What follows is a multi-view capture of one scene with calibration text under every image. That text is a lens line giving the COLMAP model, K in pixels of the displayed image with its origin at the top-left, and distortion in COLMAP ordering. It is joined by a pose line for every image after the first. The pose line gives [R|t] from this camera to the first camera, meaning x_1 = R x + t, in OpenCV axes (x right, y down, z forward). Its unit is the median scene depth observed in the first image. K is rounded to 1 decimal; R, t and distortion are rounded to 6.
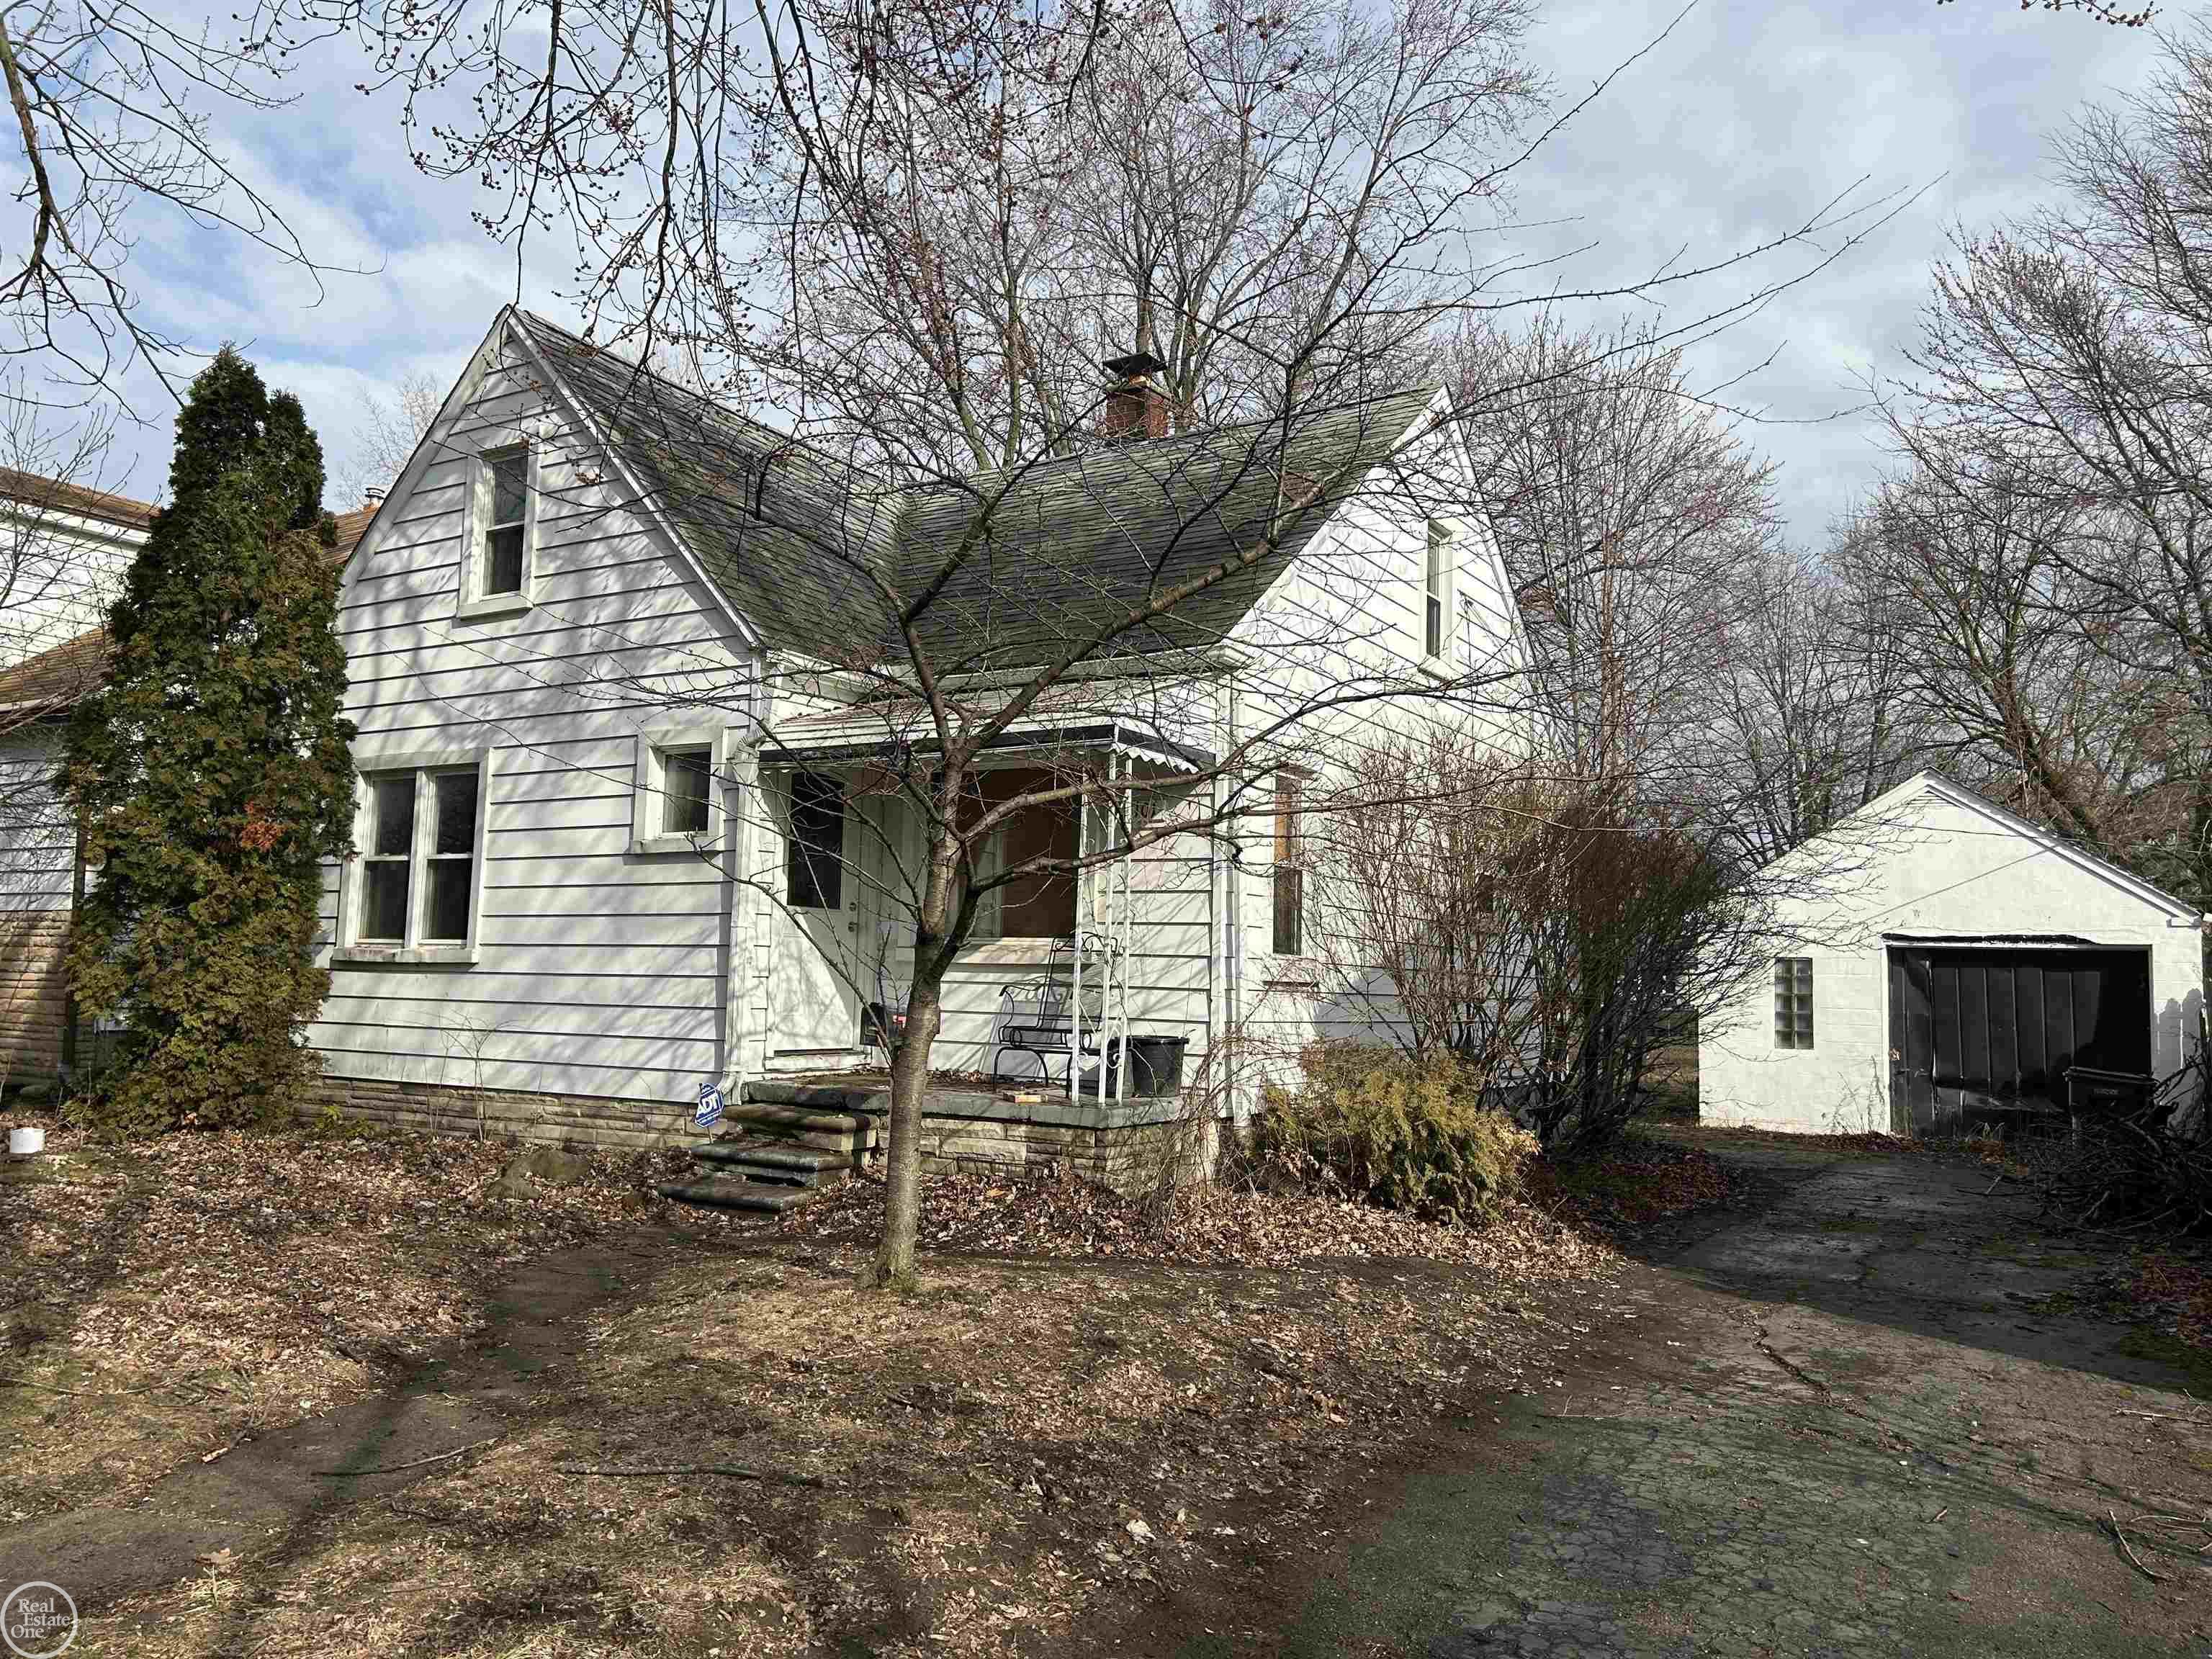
lens RADIAL K [[1669.6, 0, 1157.9], [0, 1669.6, 804.8], [0, 0, 1]] dist [0.058791, -0.062575]
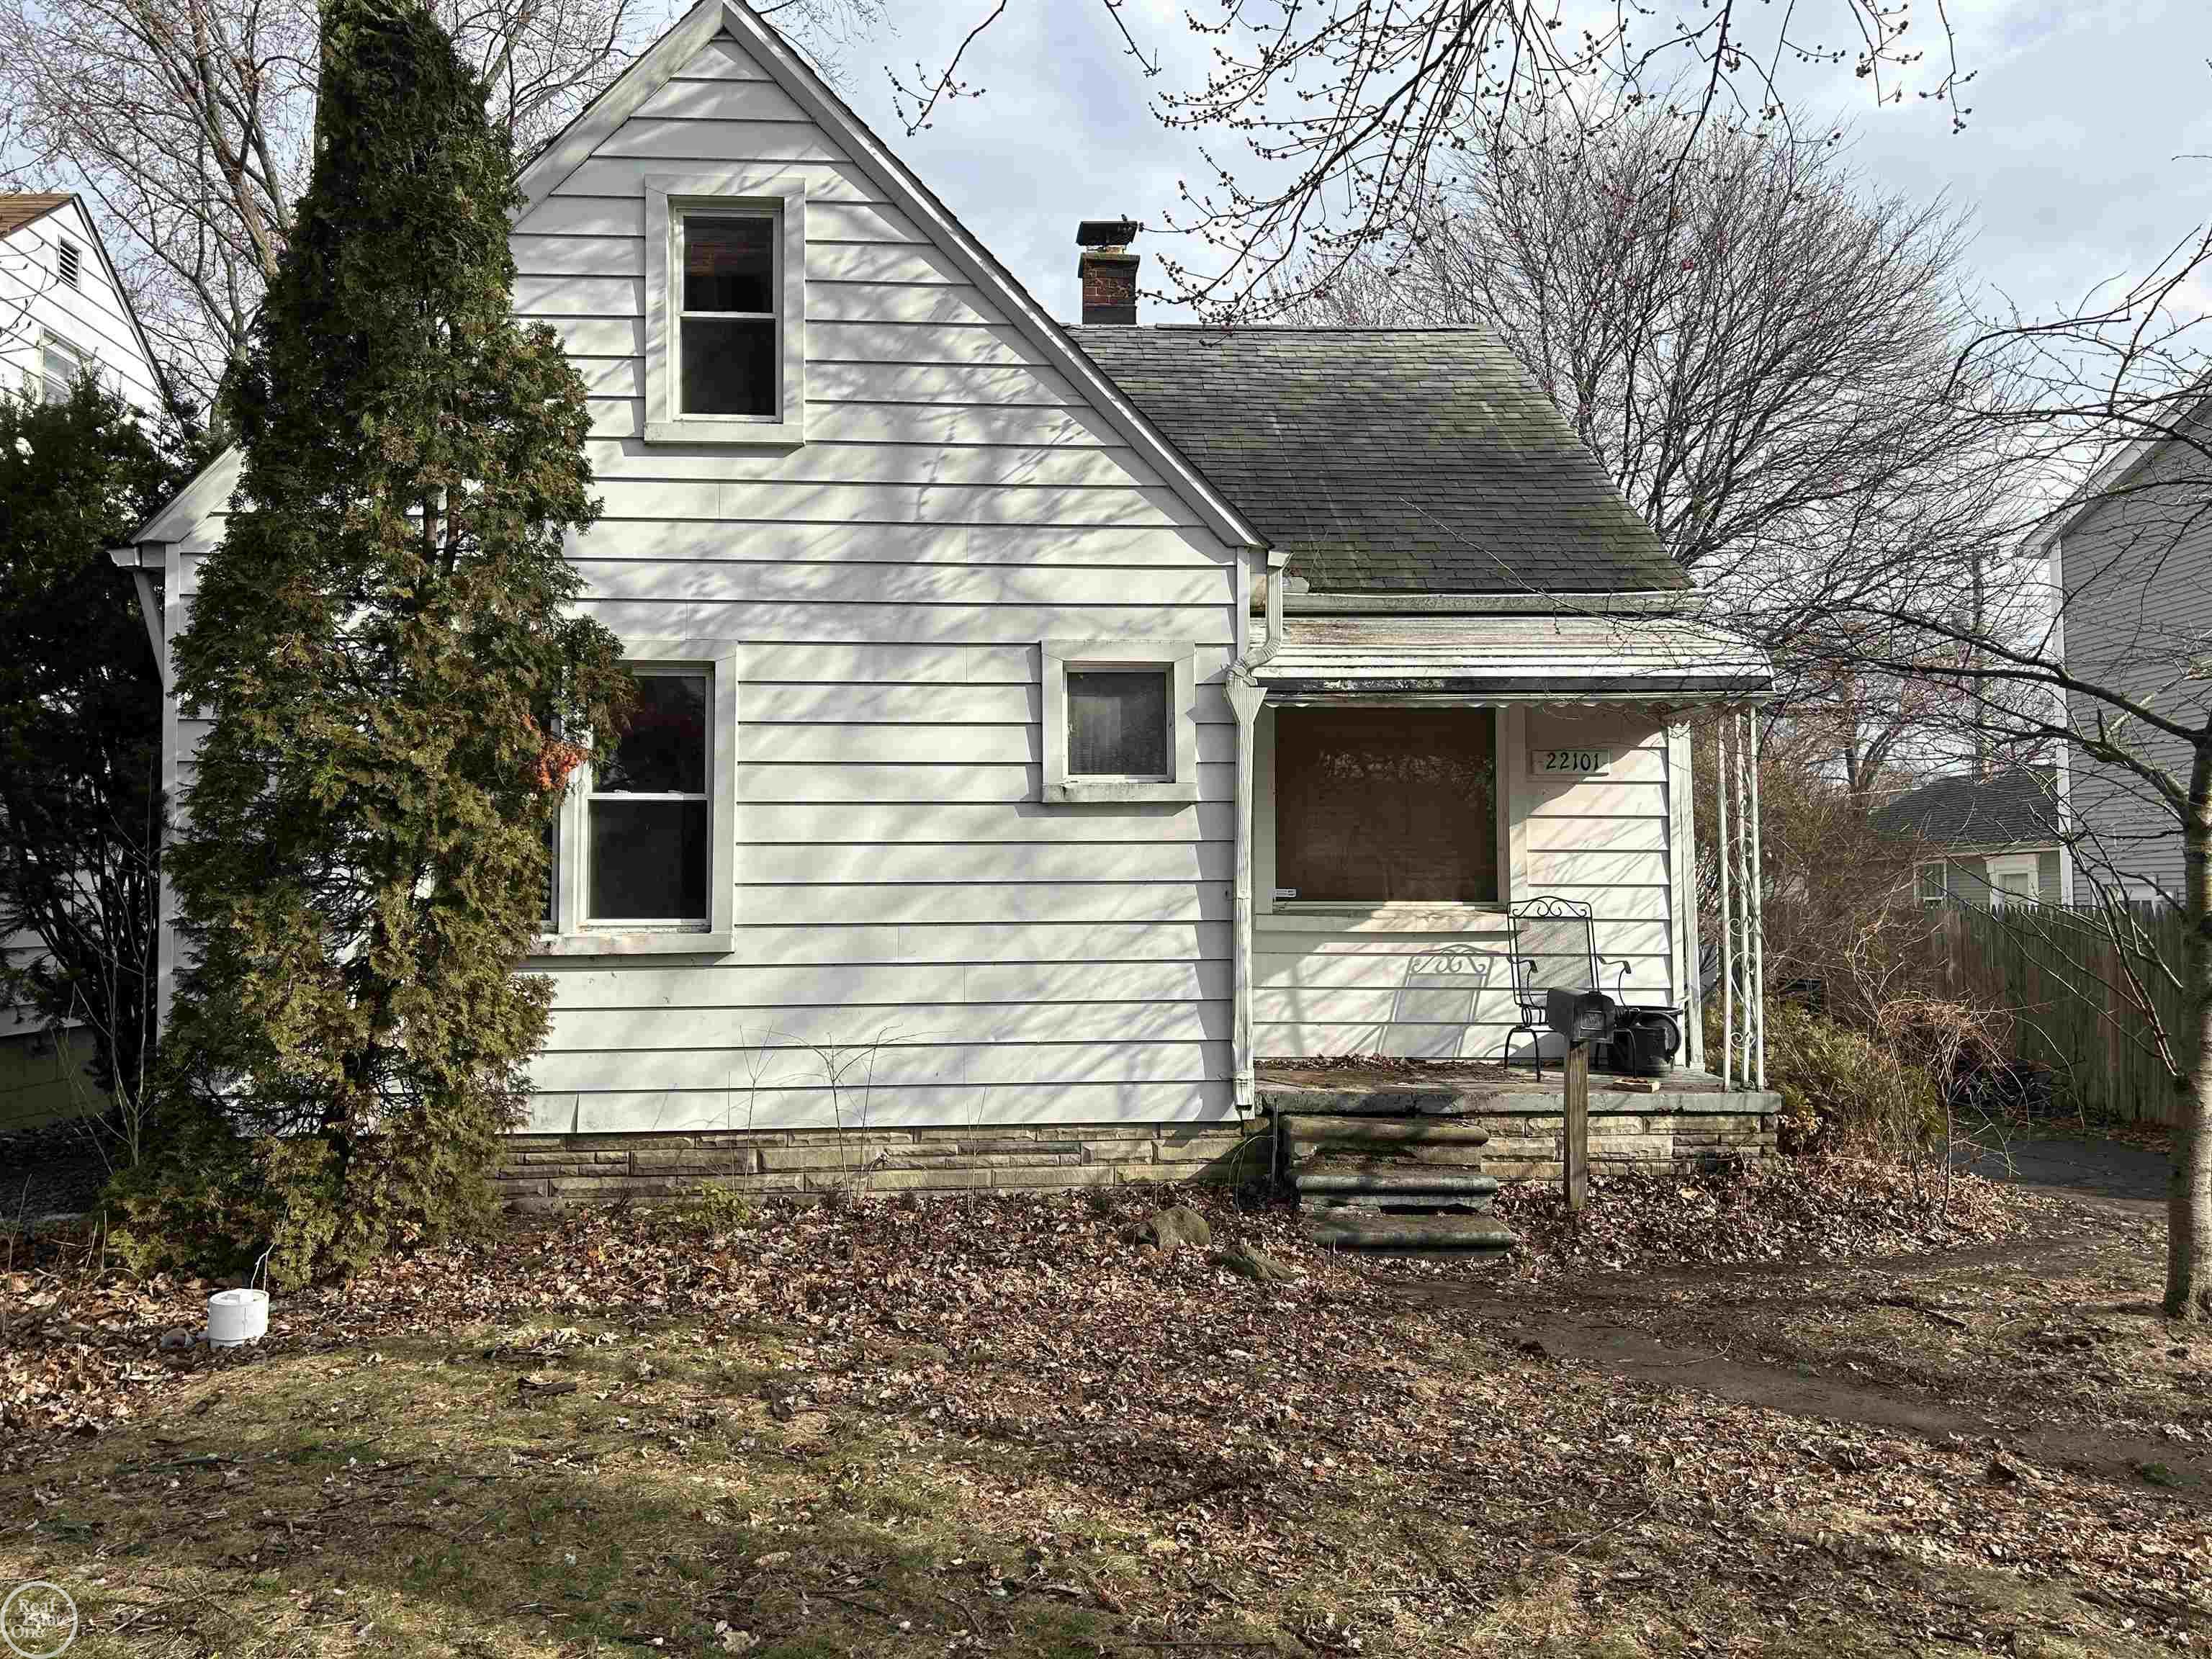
lens RADIAL K [[1669.6, 0, 1093.1], [0, 1669.6, 821.0], [0, 0, 1]] dist [0.058791, -0.062575]
pose [[0.822642, 0.002047, 0.568556, -0.731223], [-0.039268, 0.997810, 0.053225, -0.003055], [-0.567202, -0.066111, 0.820921, 0.378948]]
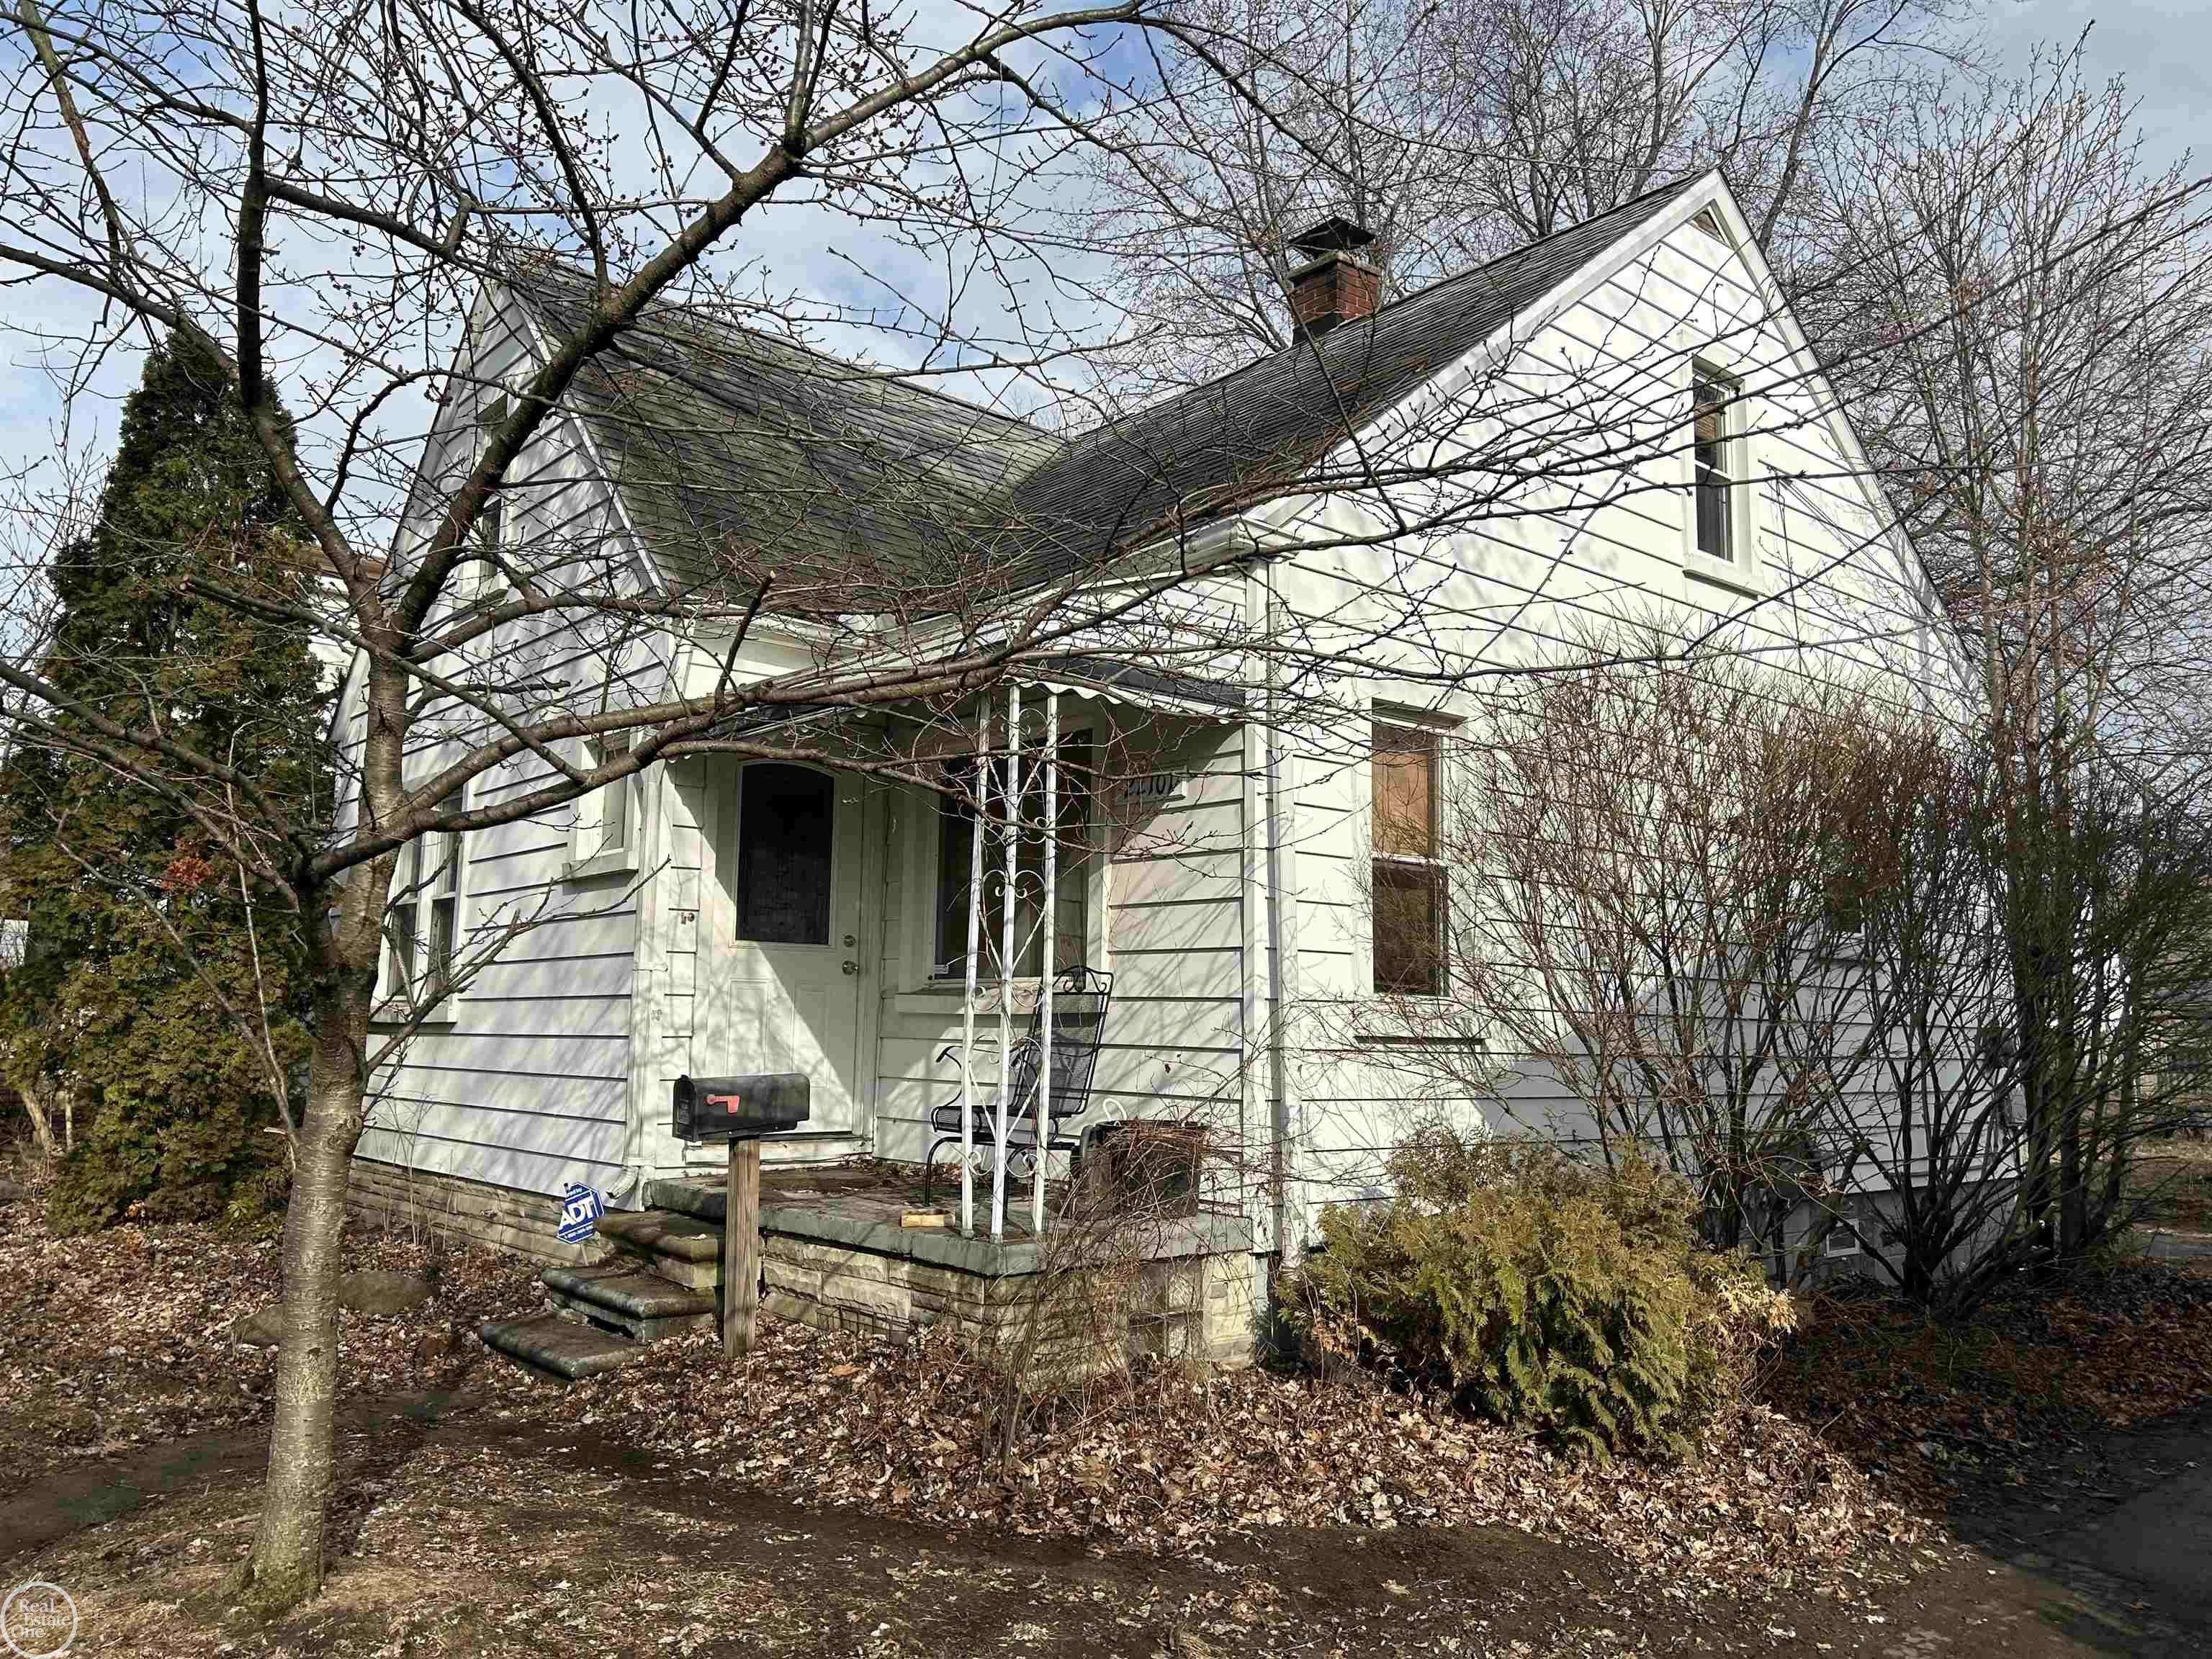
lens RADIAL K [[1669.6, 0, 1126.3], [0, 1669.6, 826.8], [0, 0, 1]] dist [0.058791, -0.062575]
pose [[0.949271, -0.049641, -0.310515, 0.182365], [0.044513, 0.998730, -0.023584, 0.035117], [0.311291, 0.008566, 0.950276, 0.345888]]
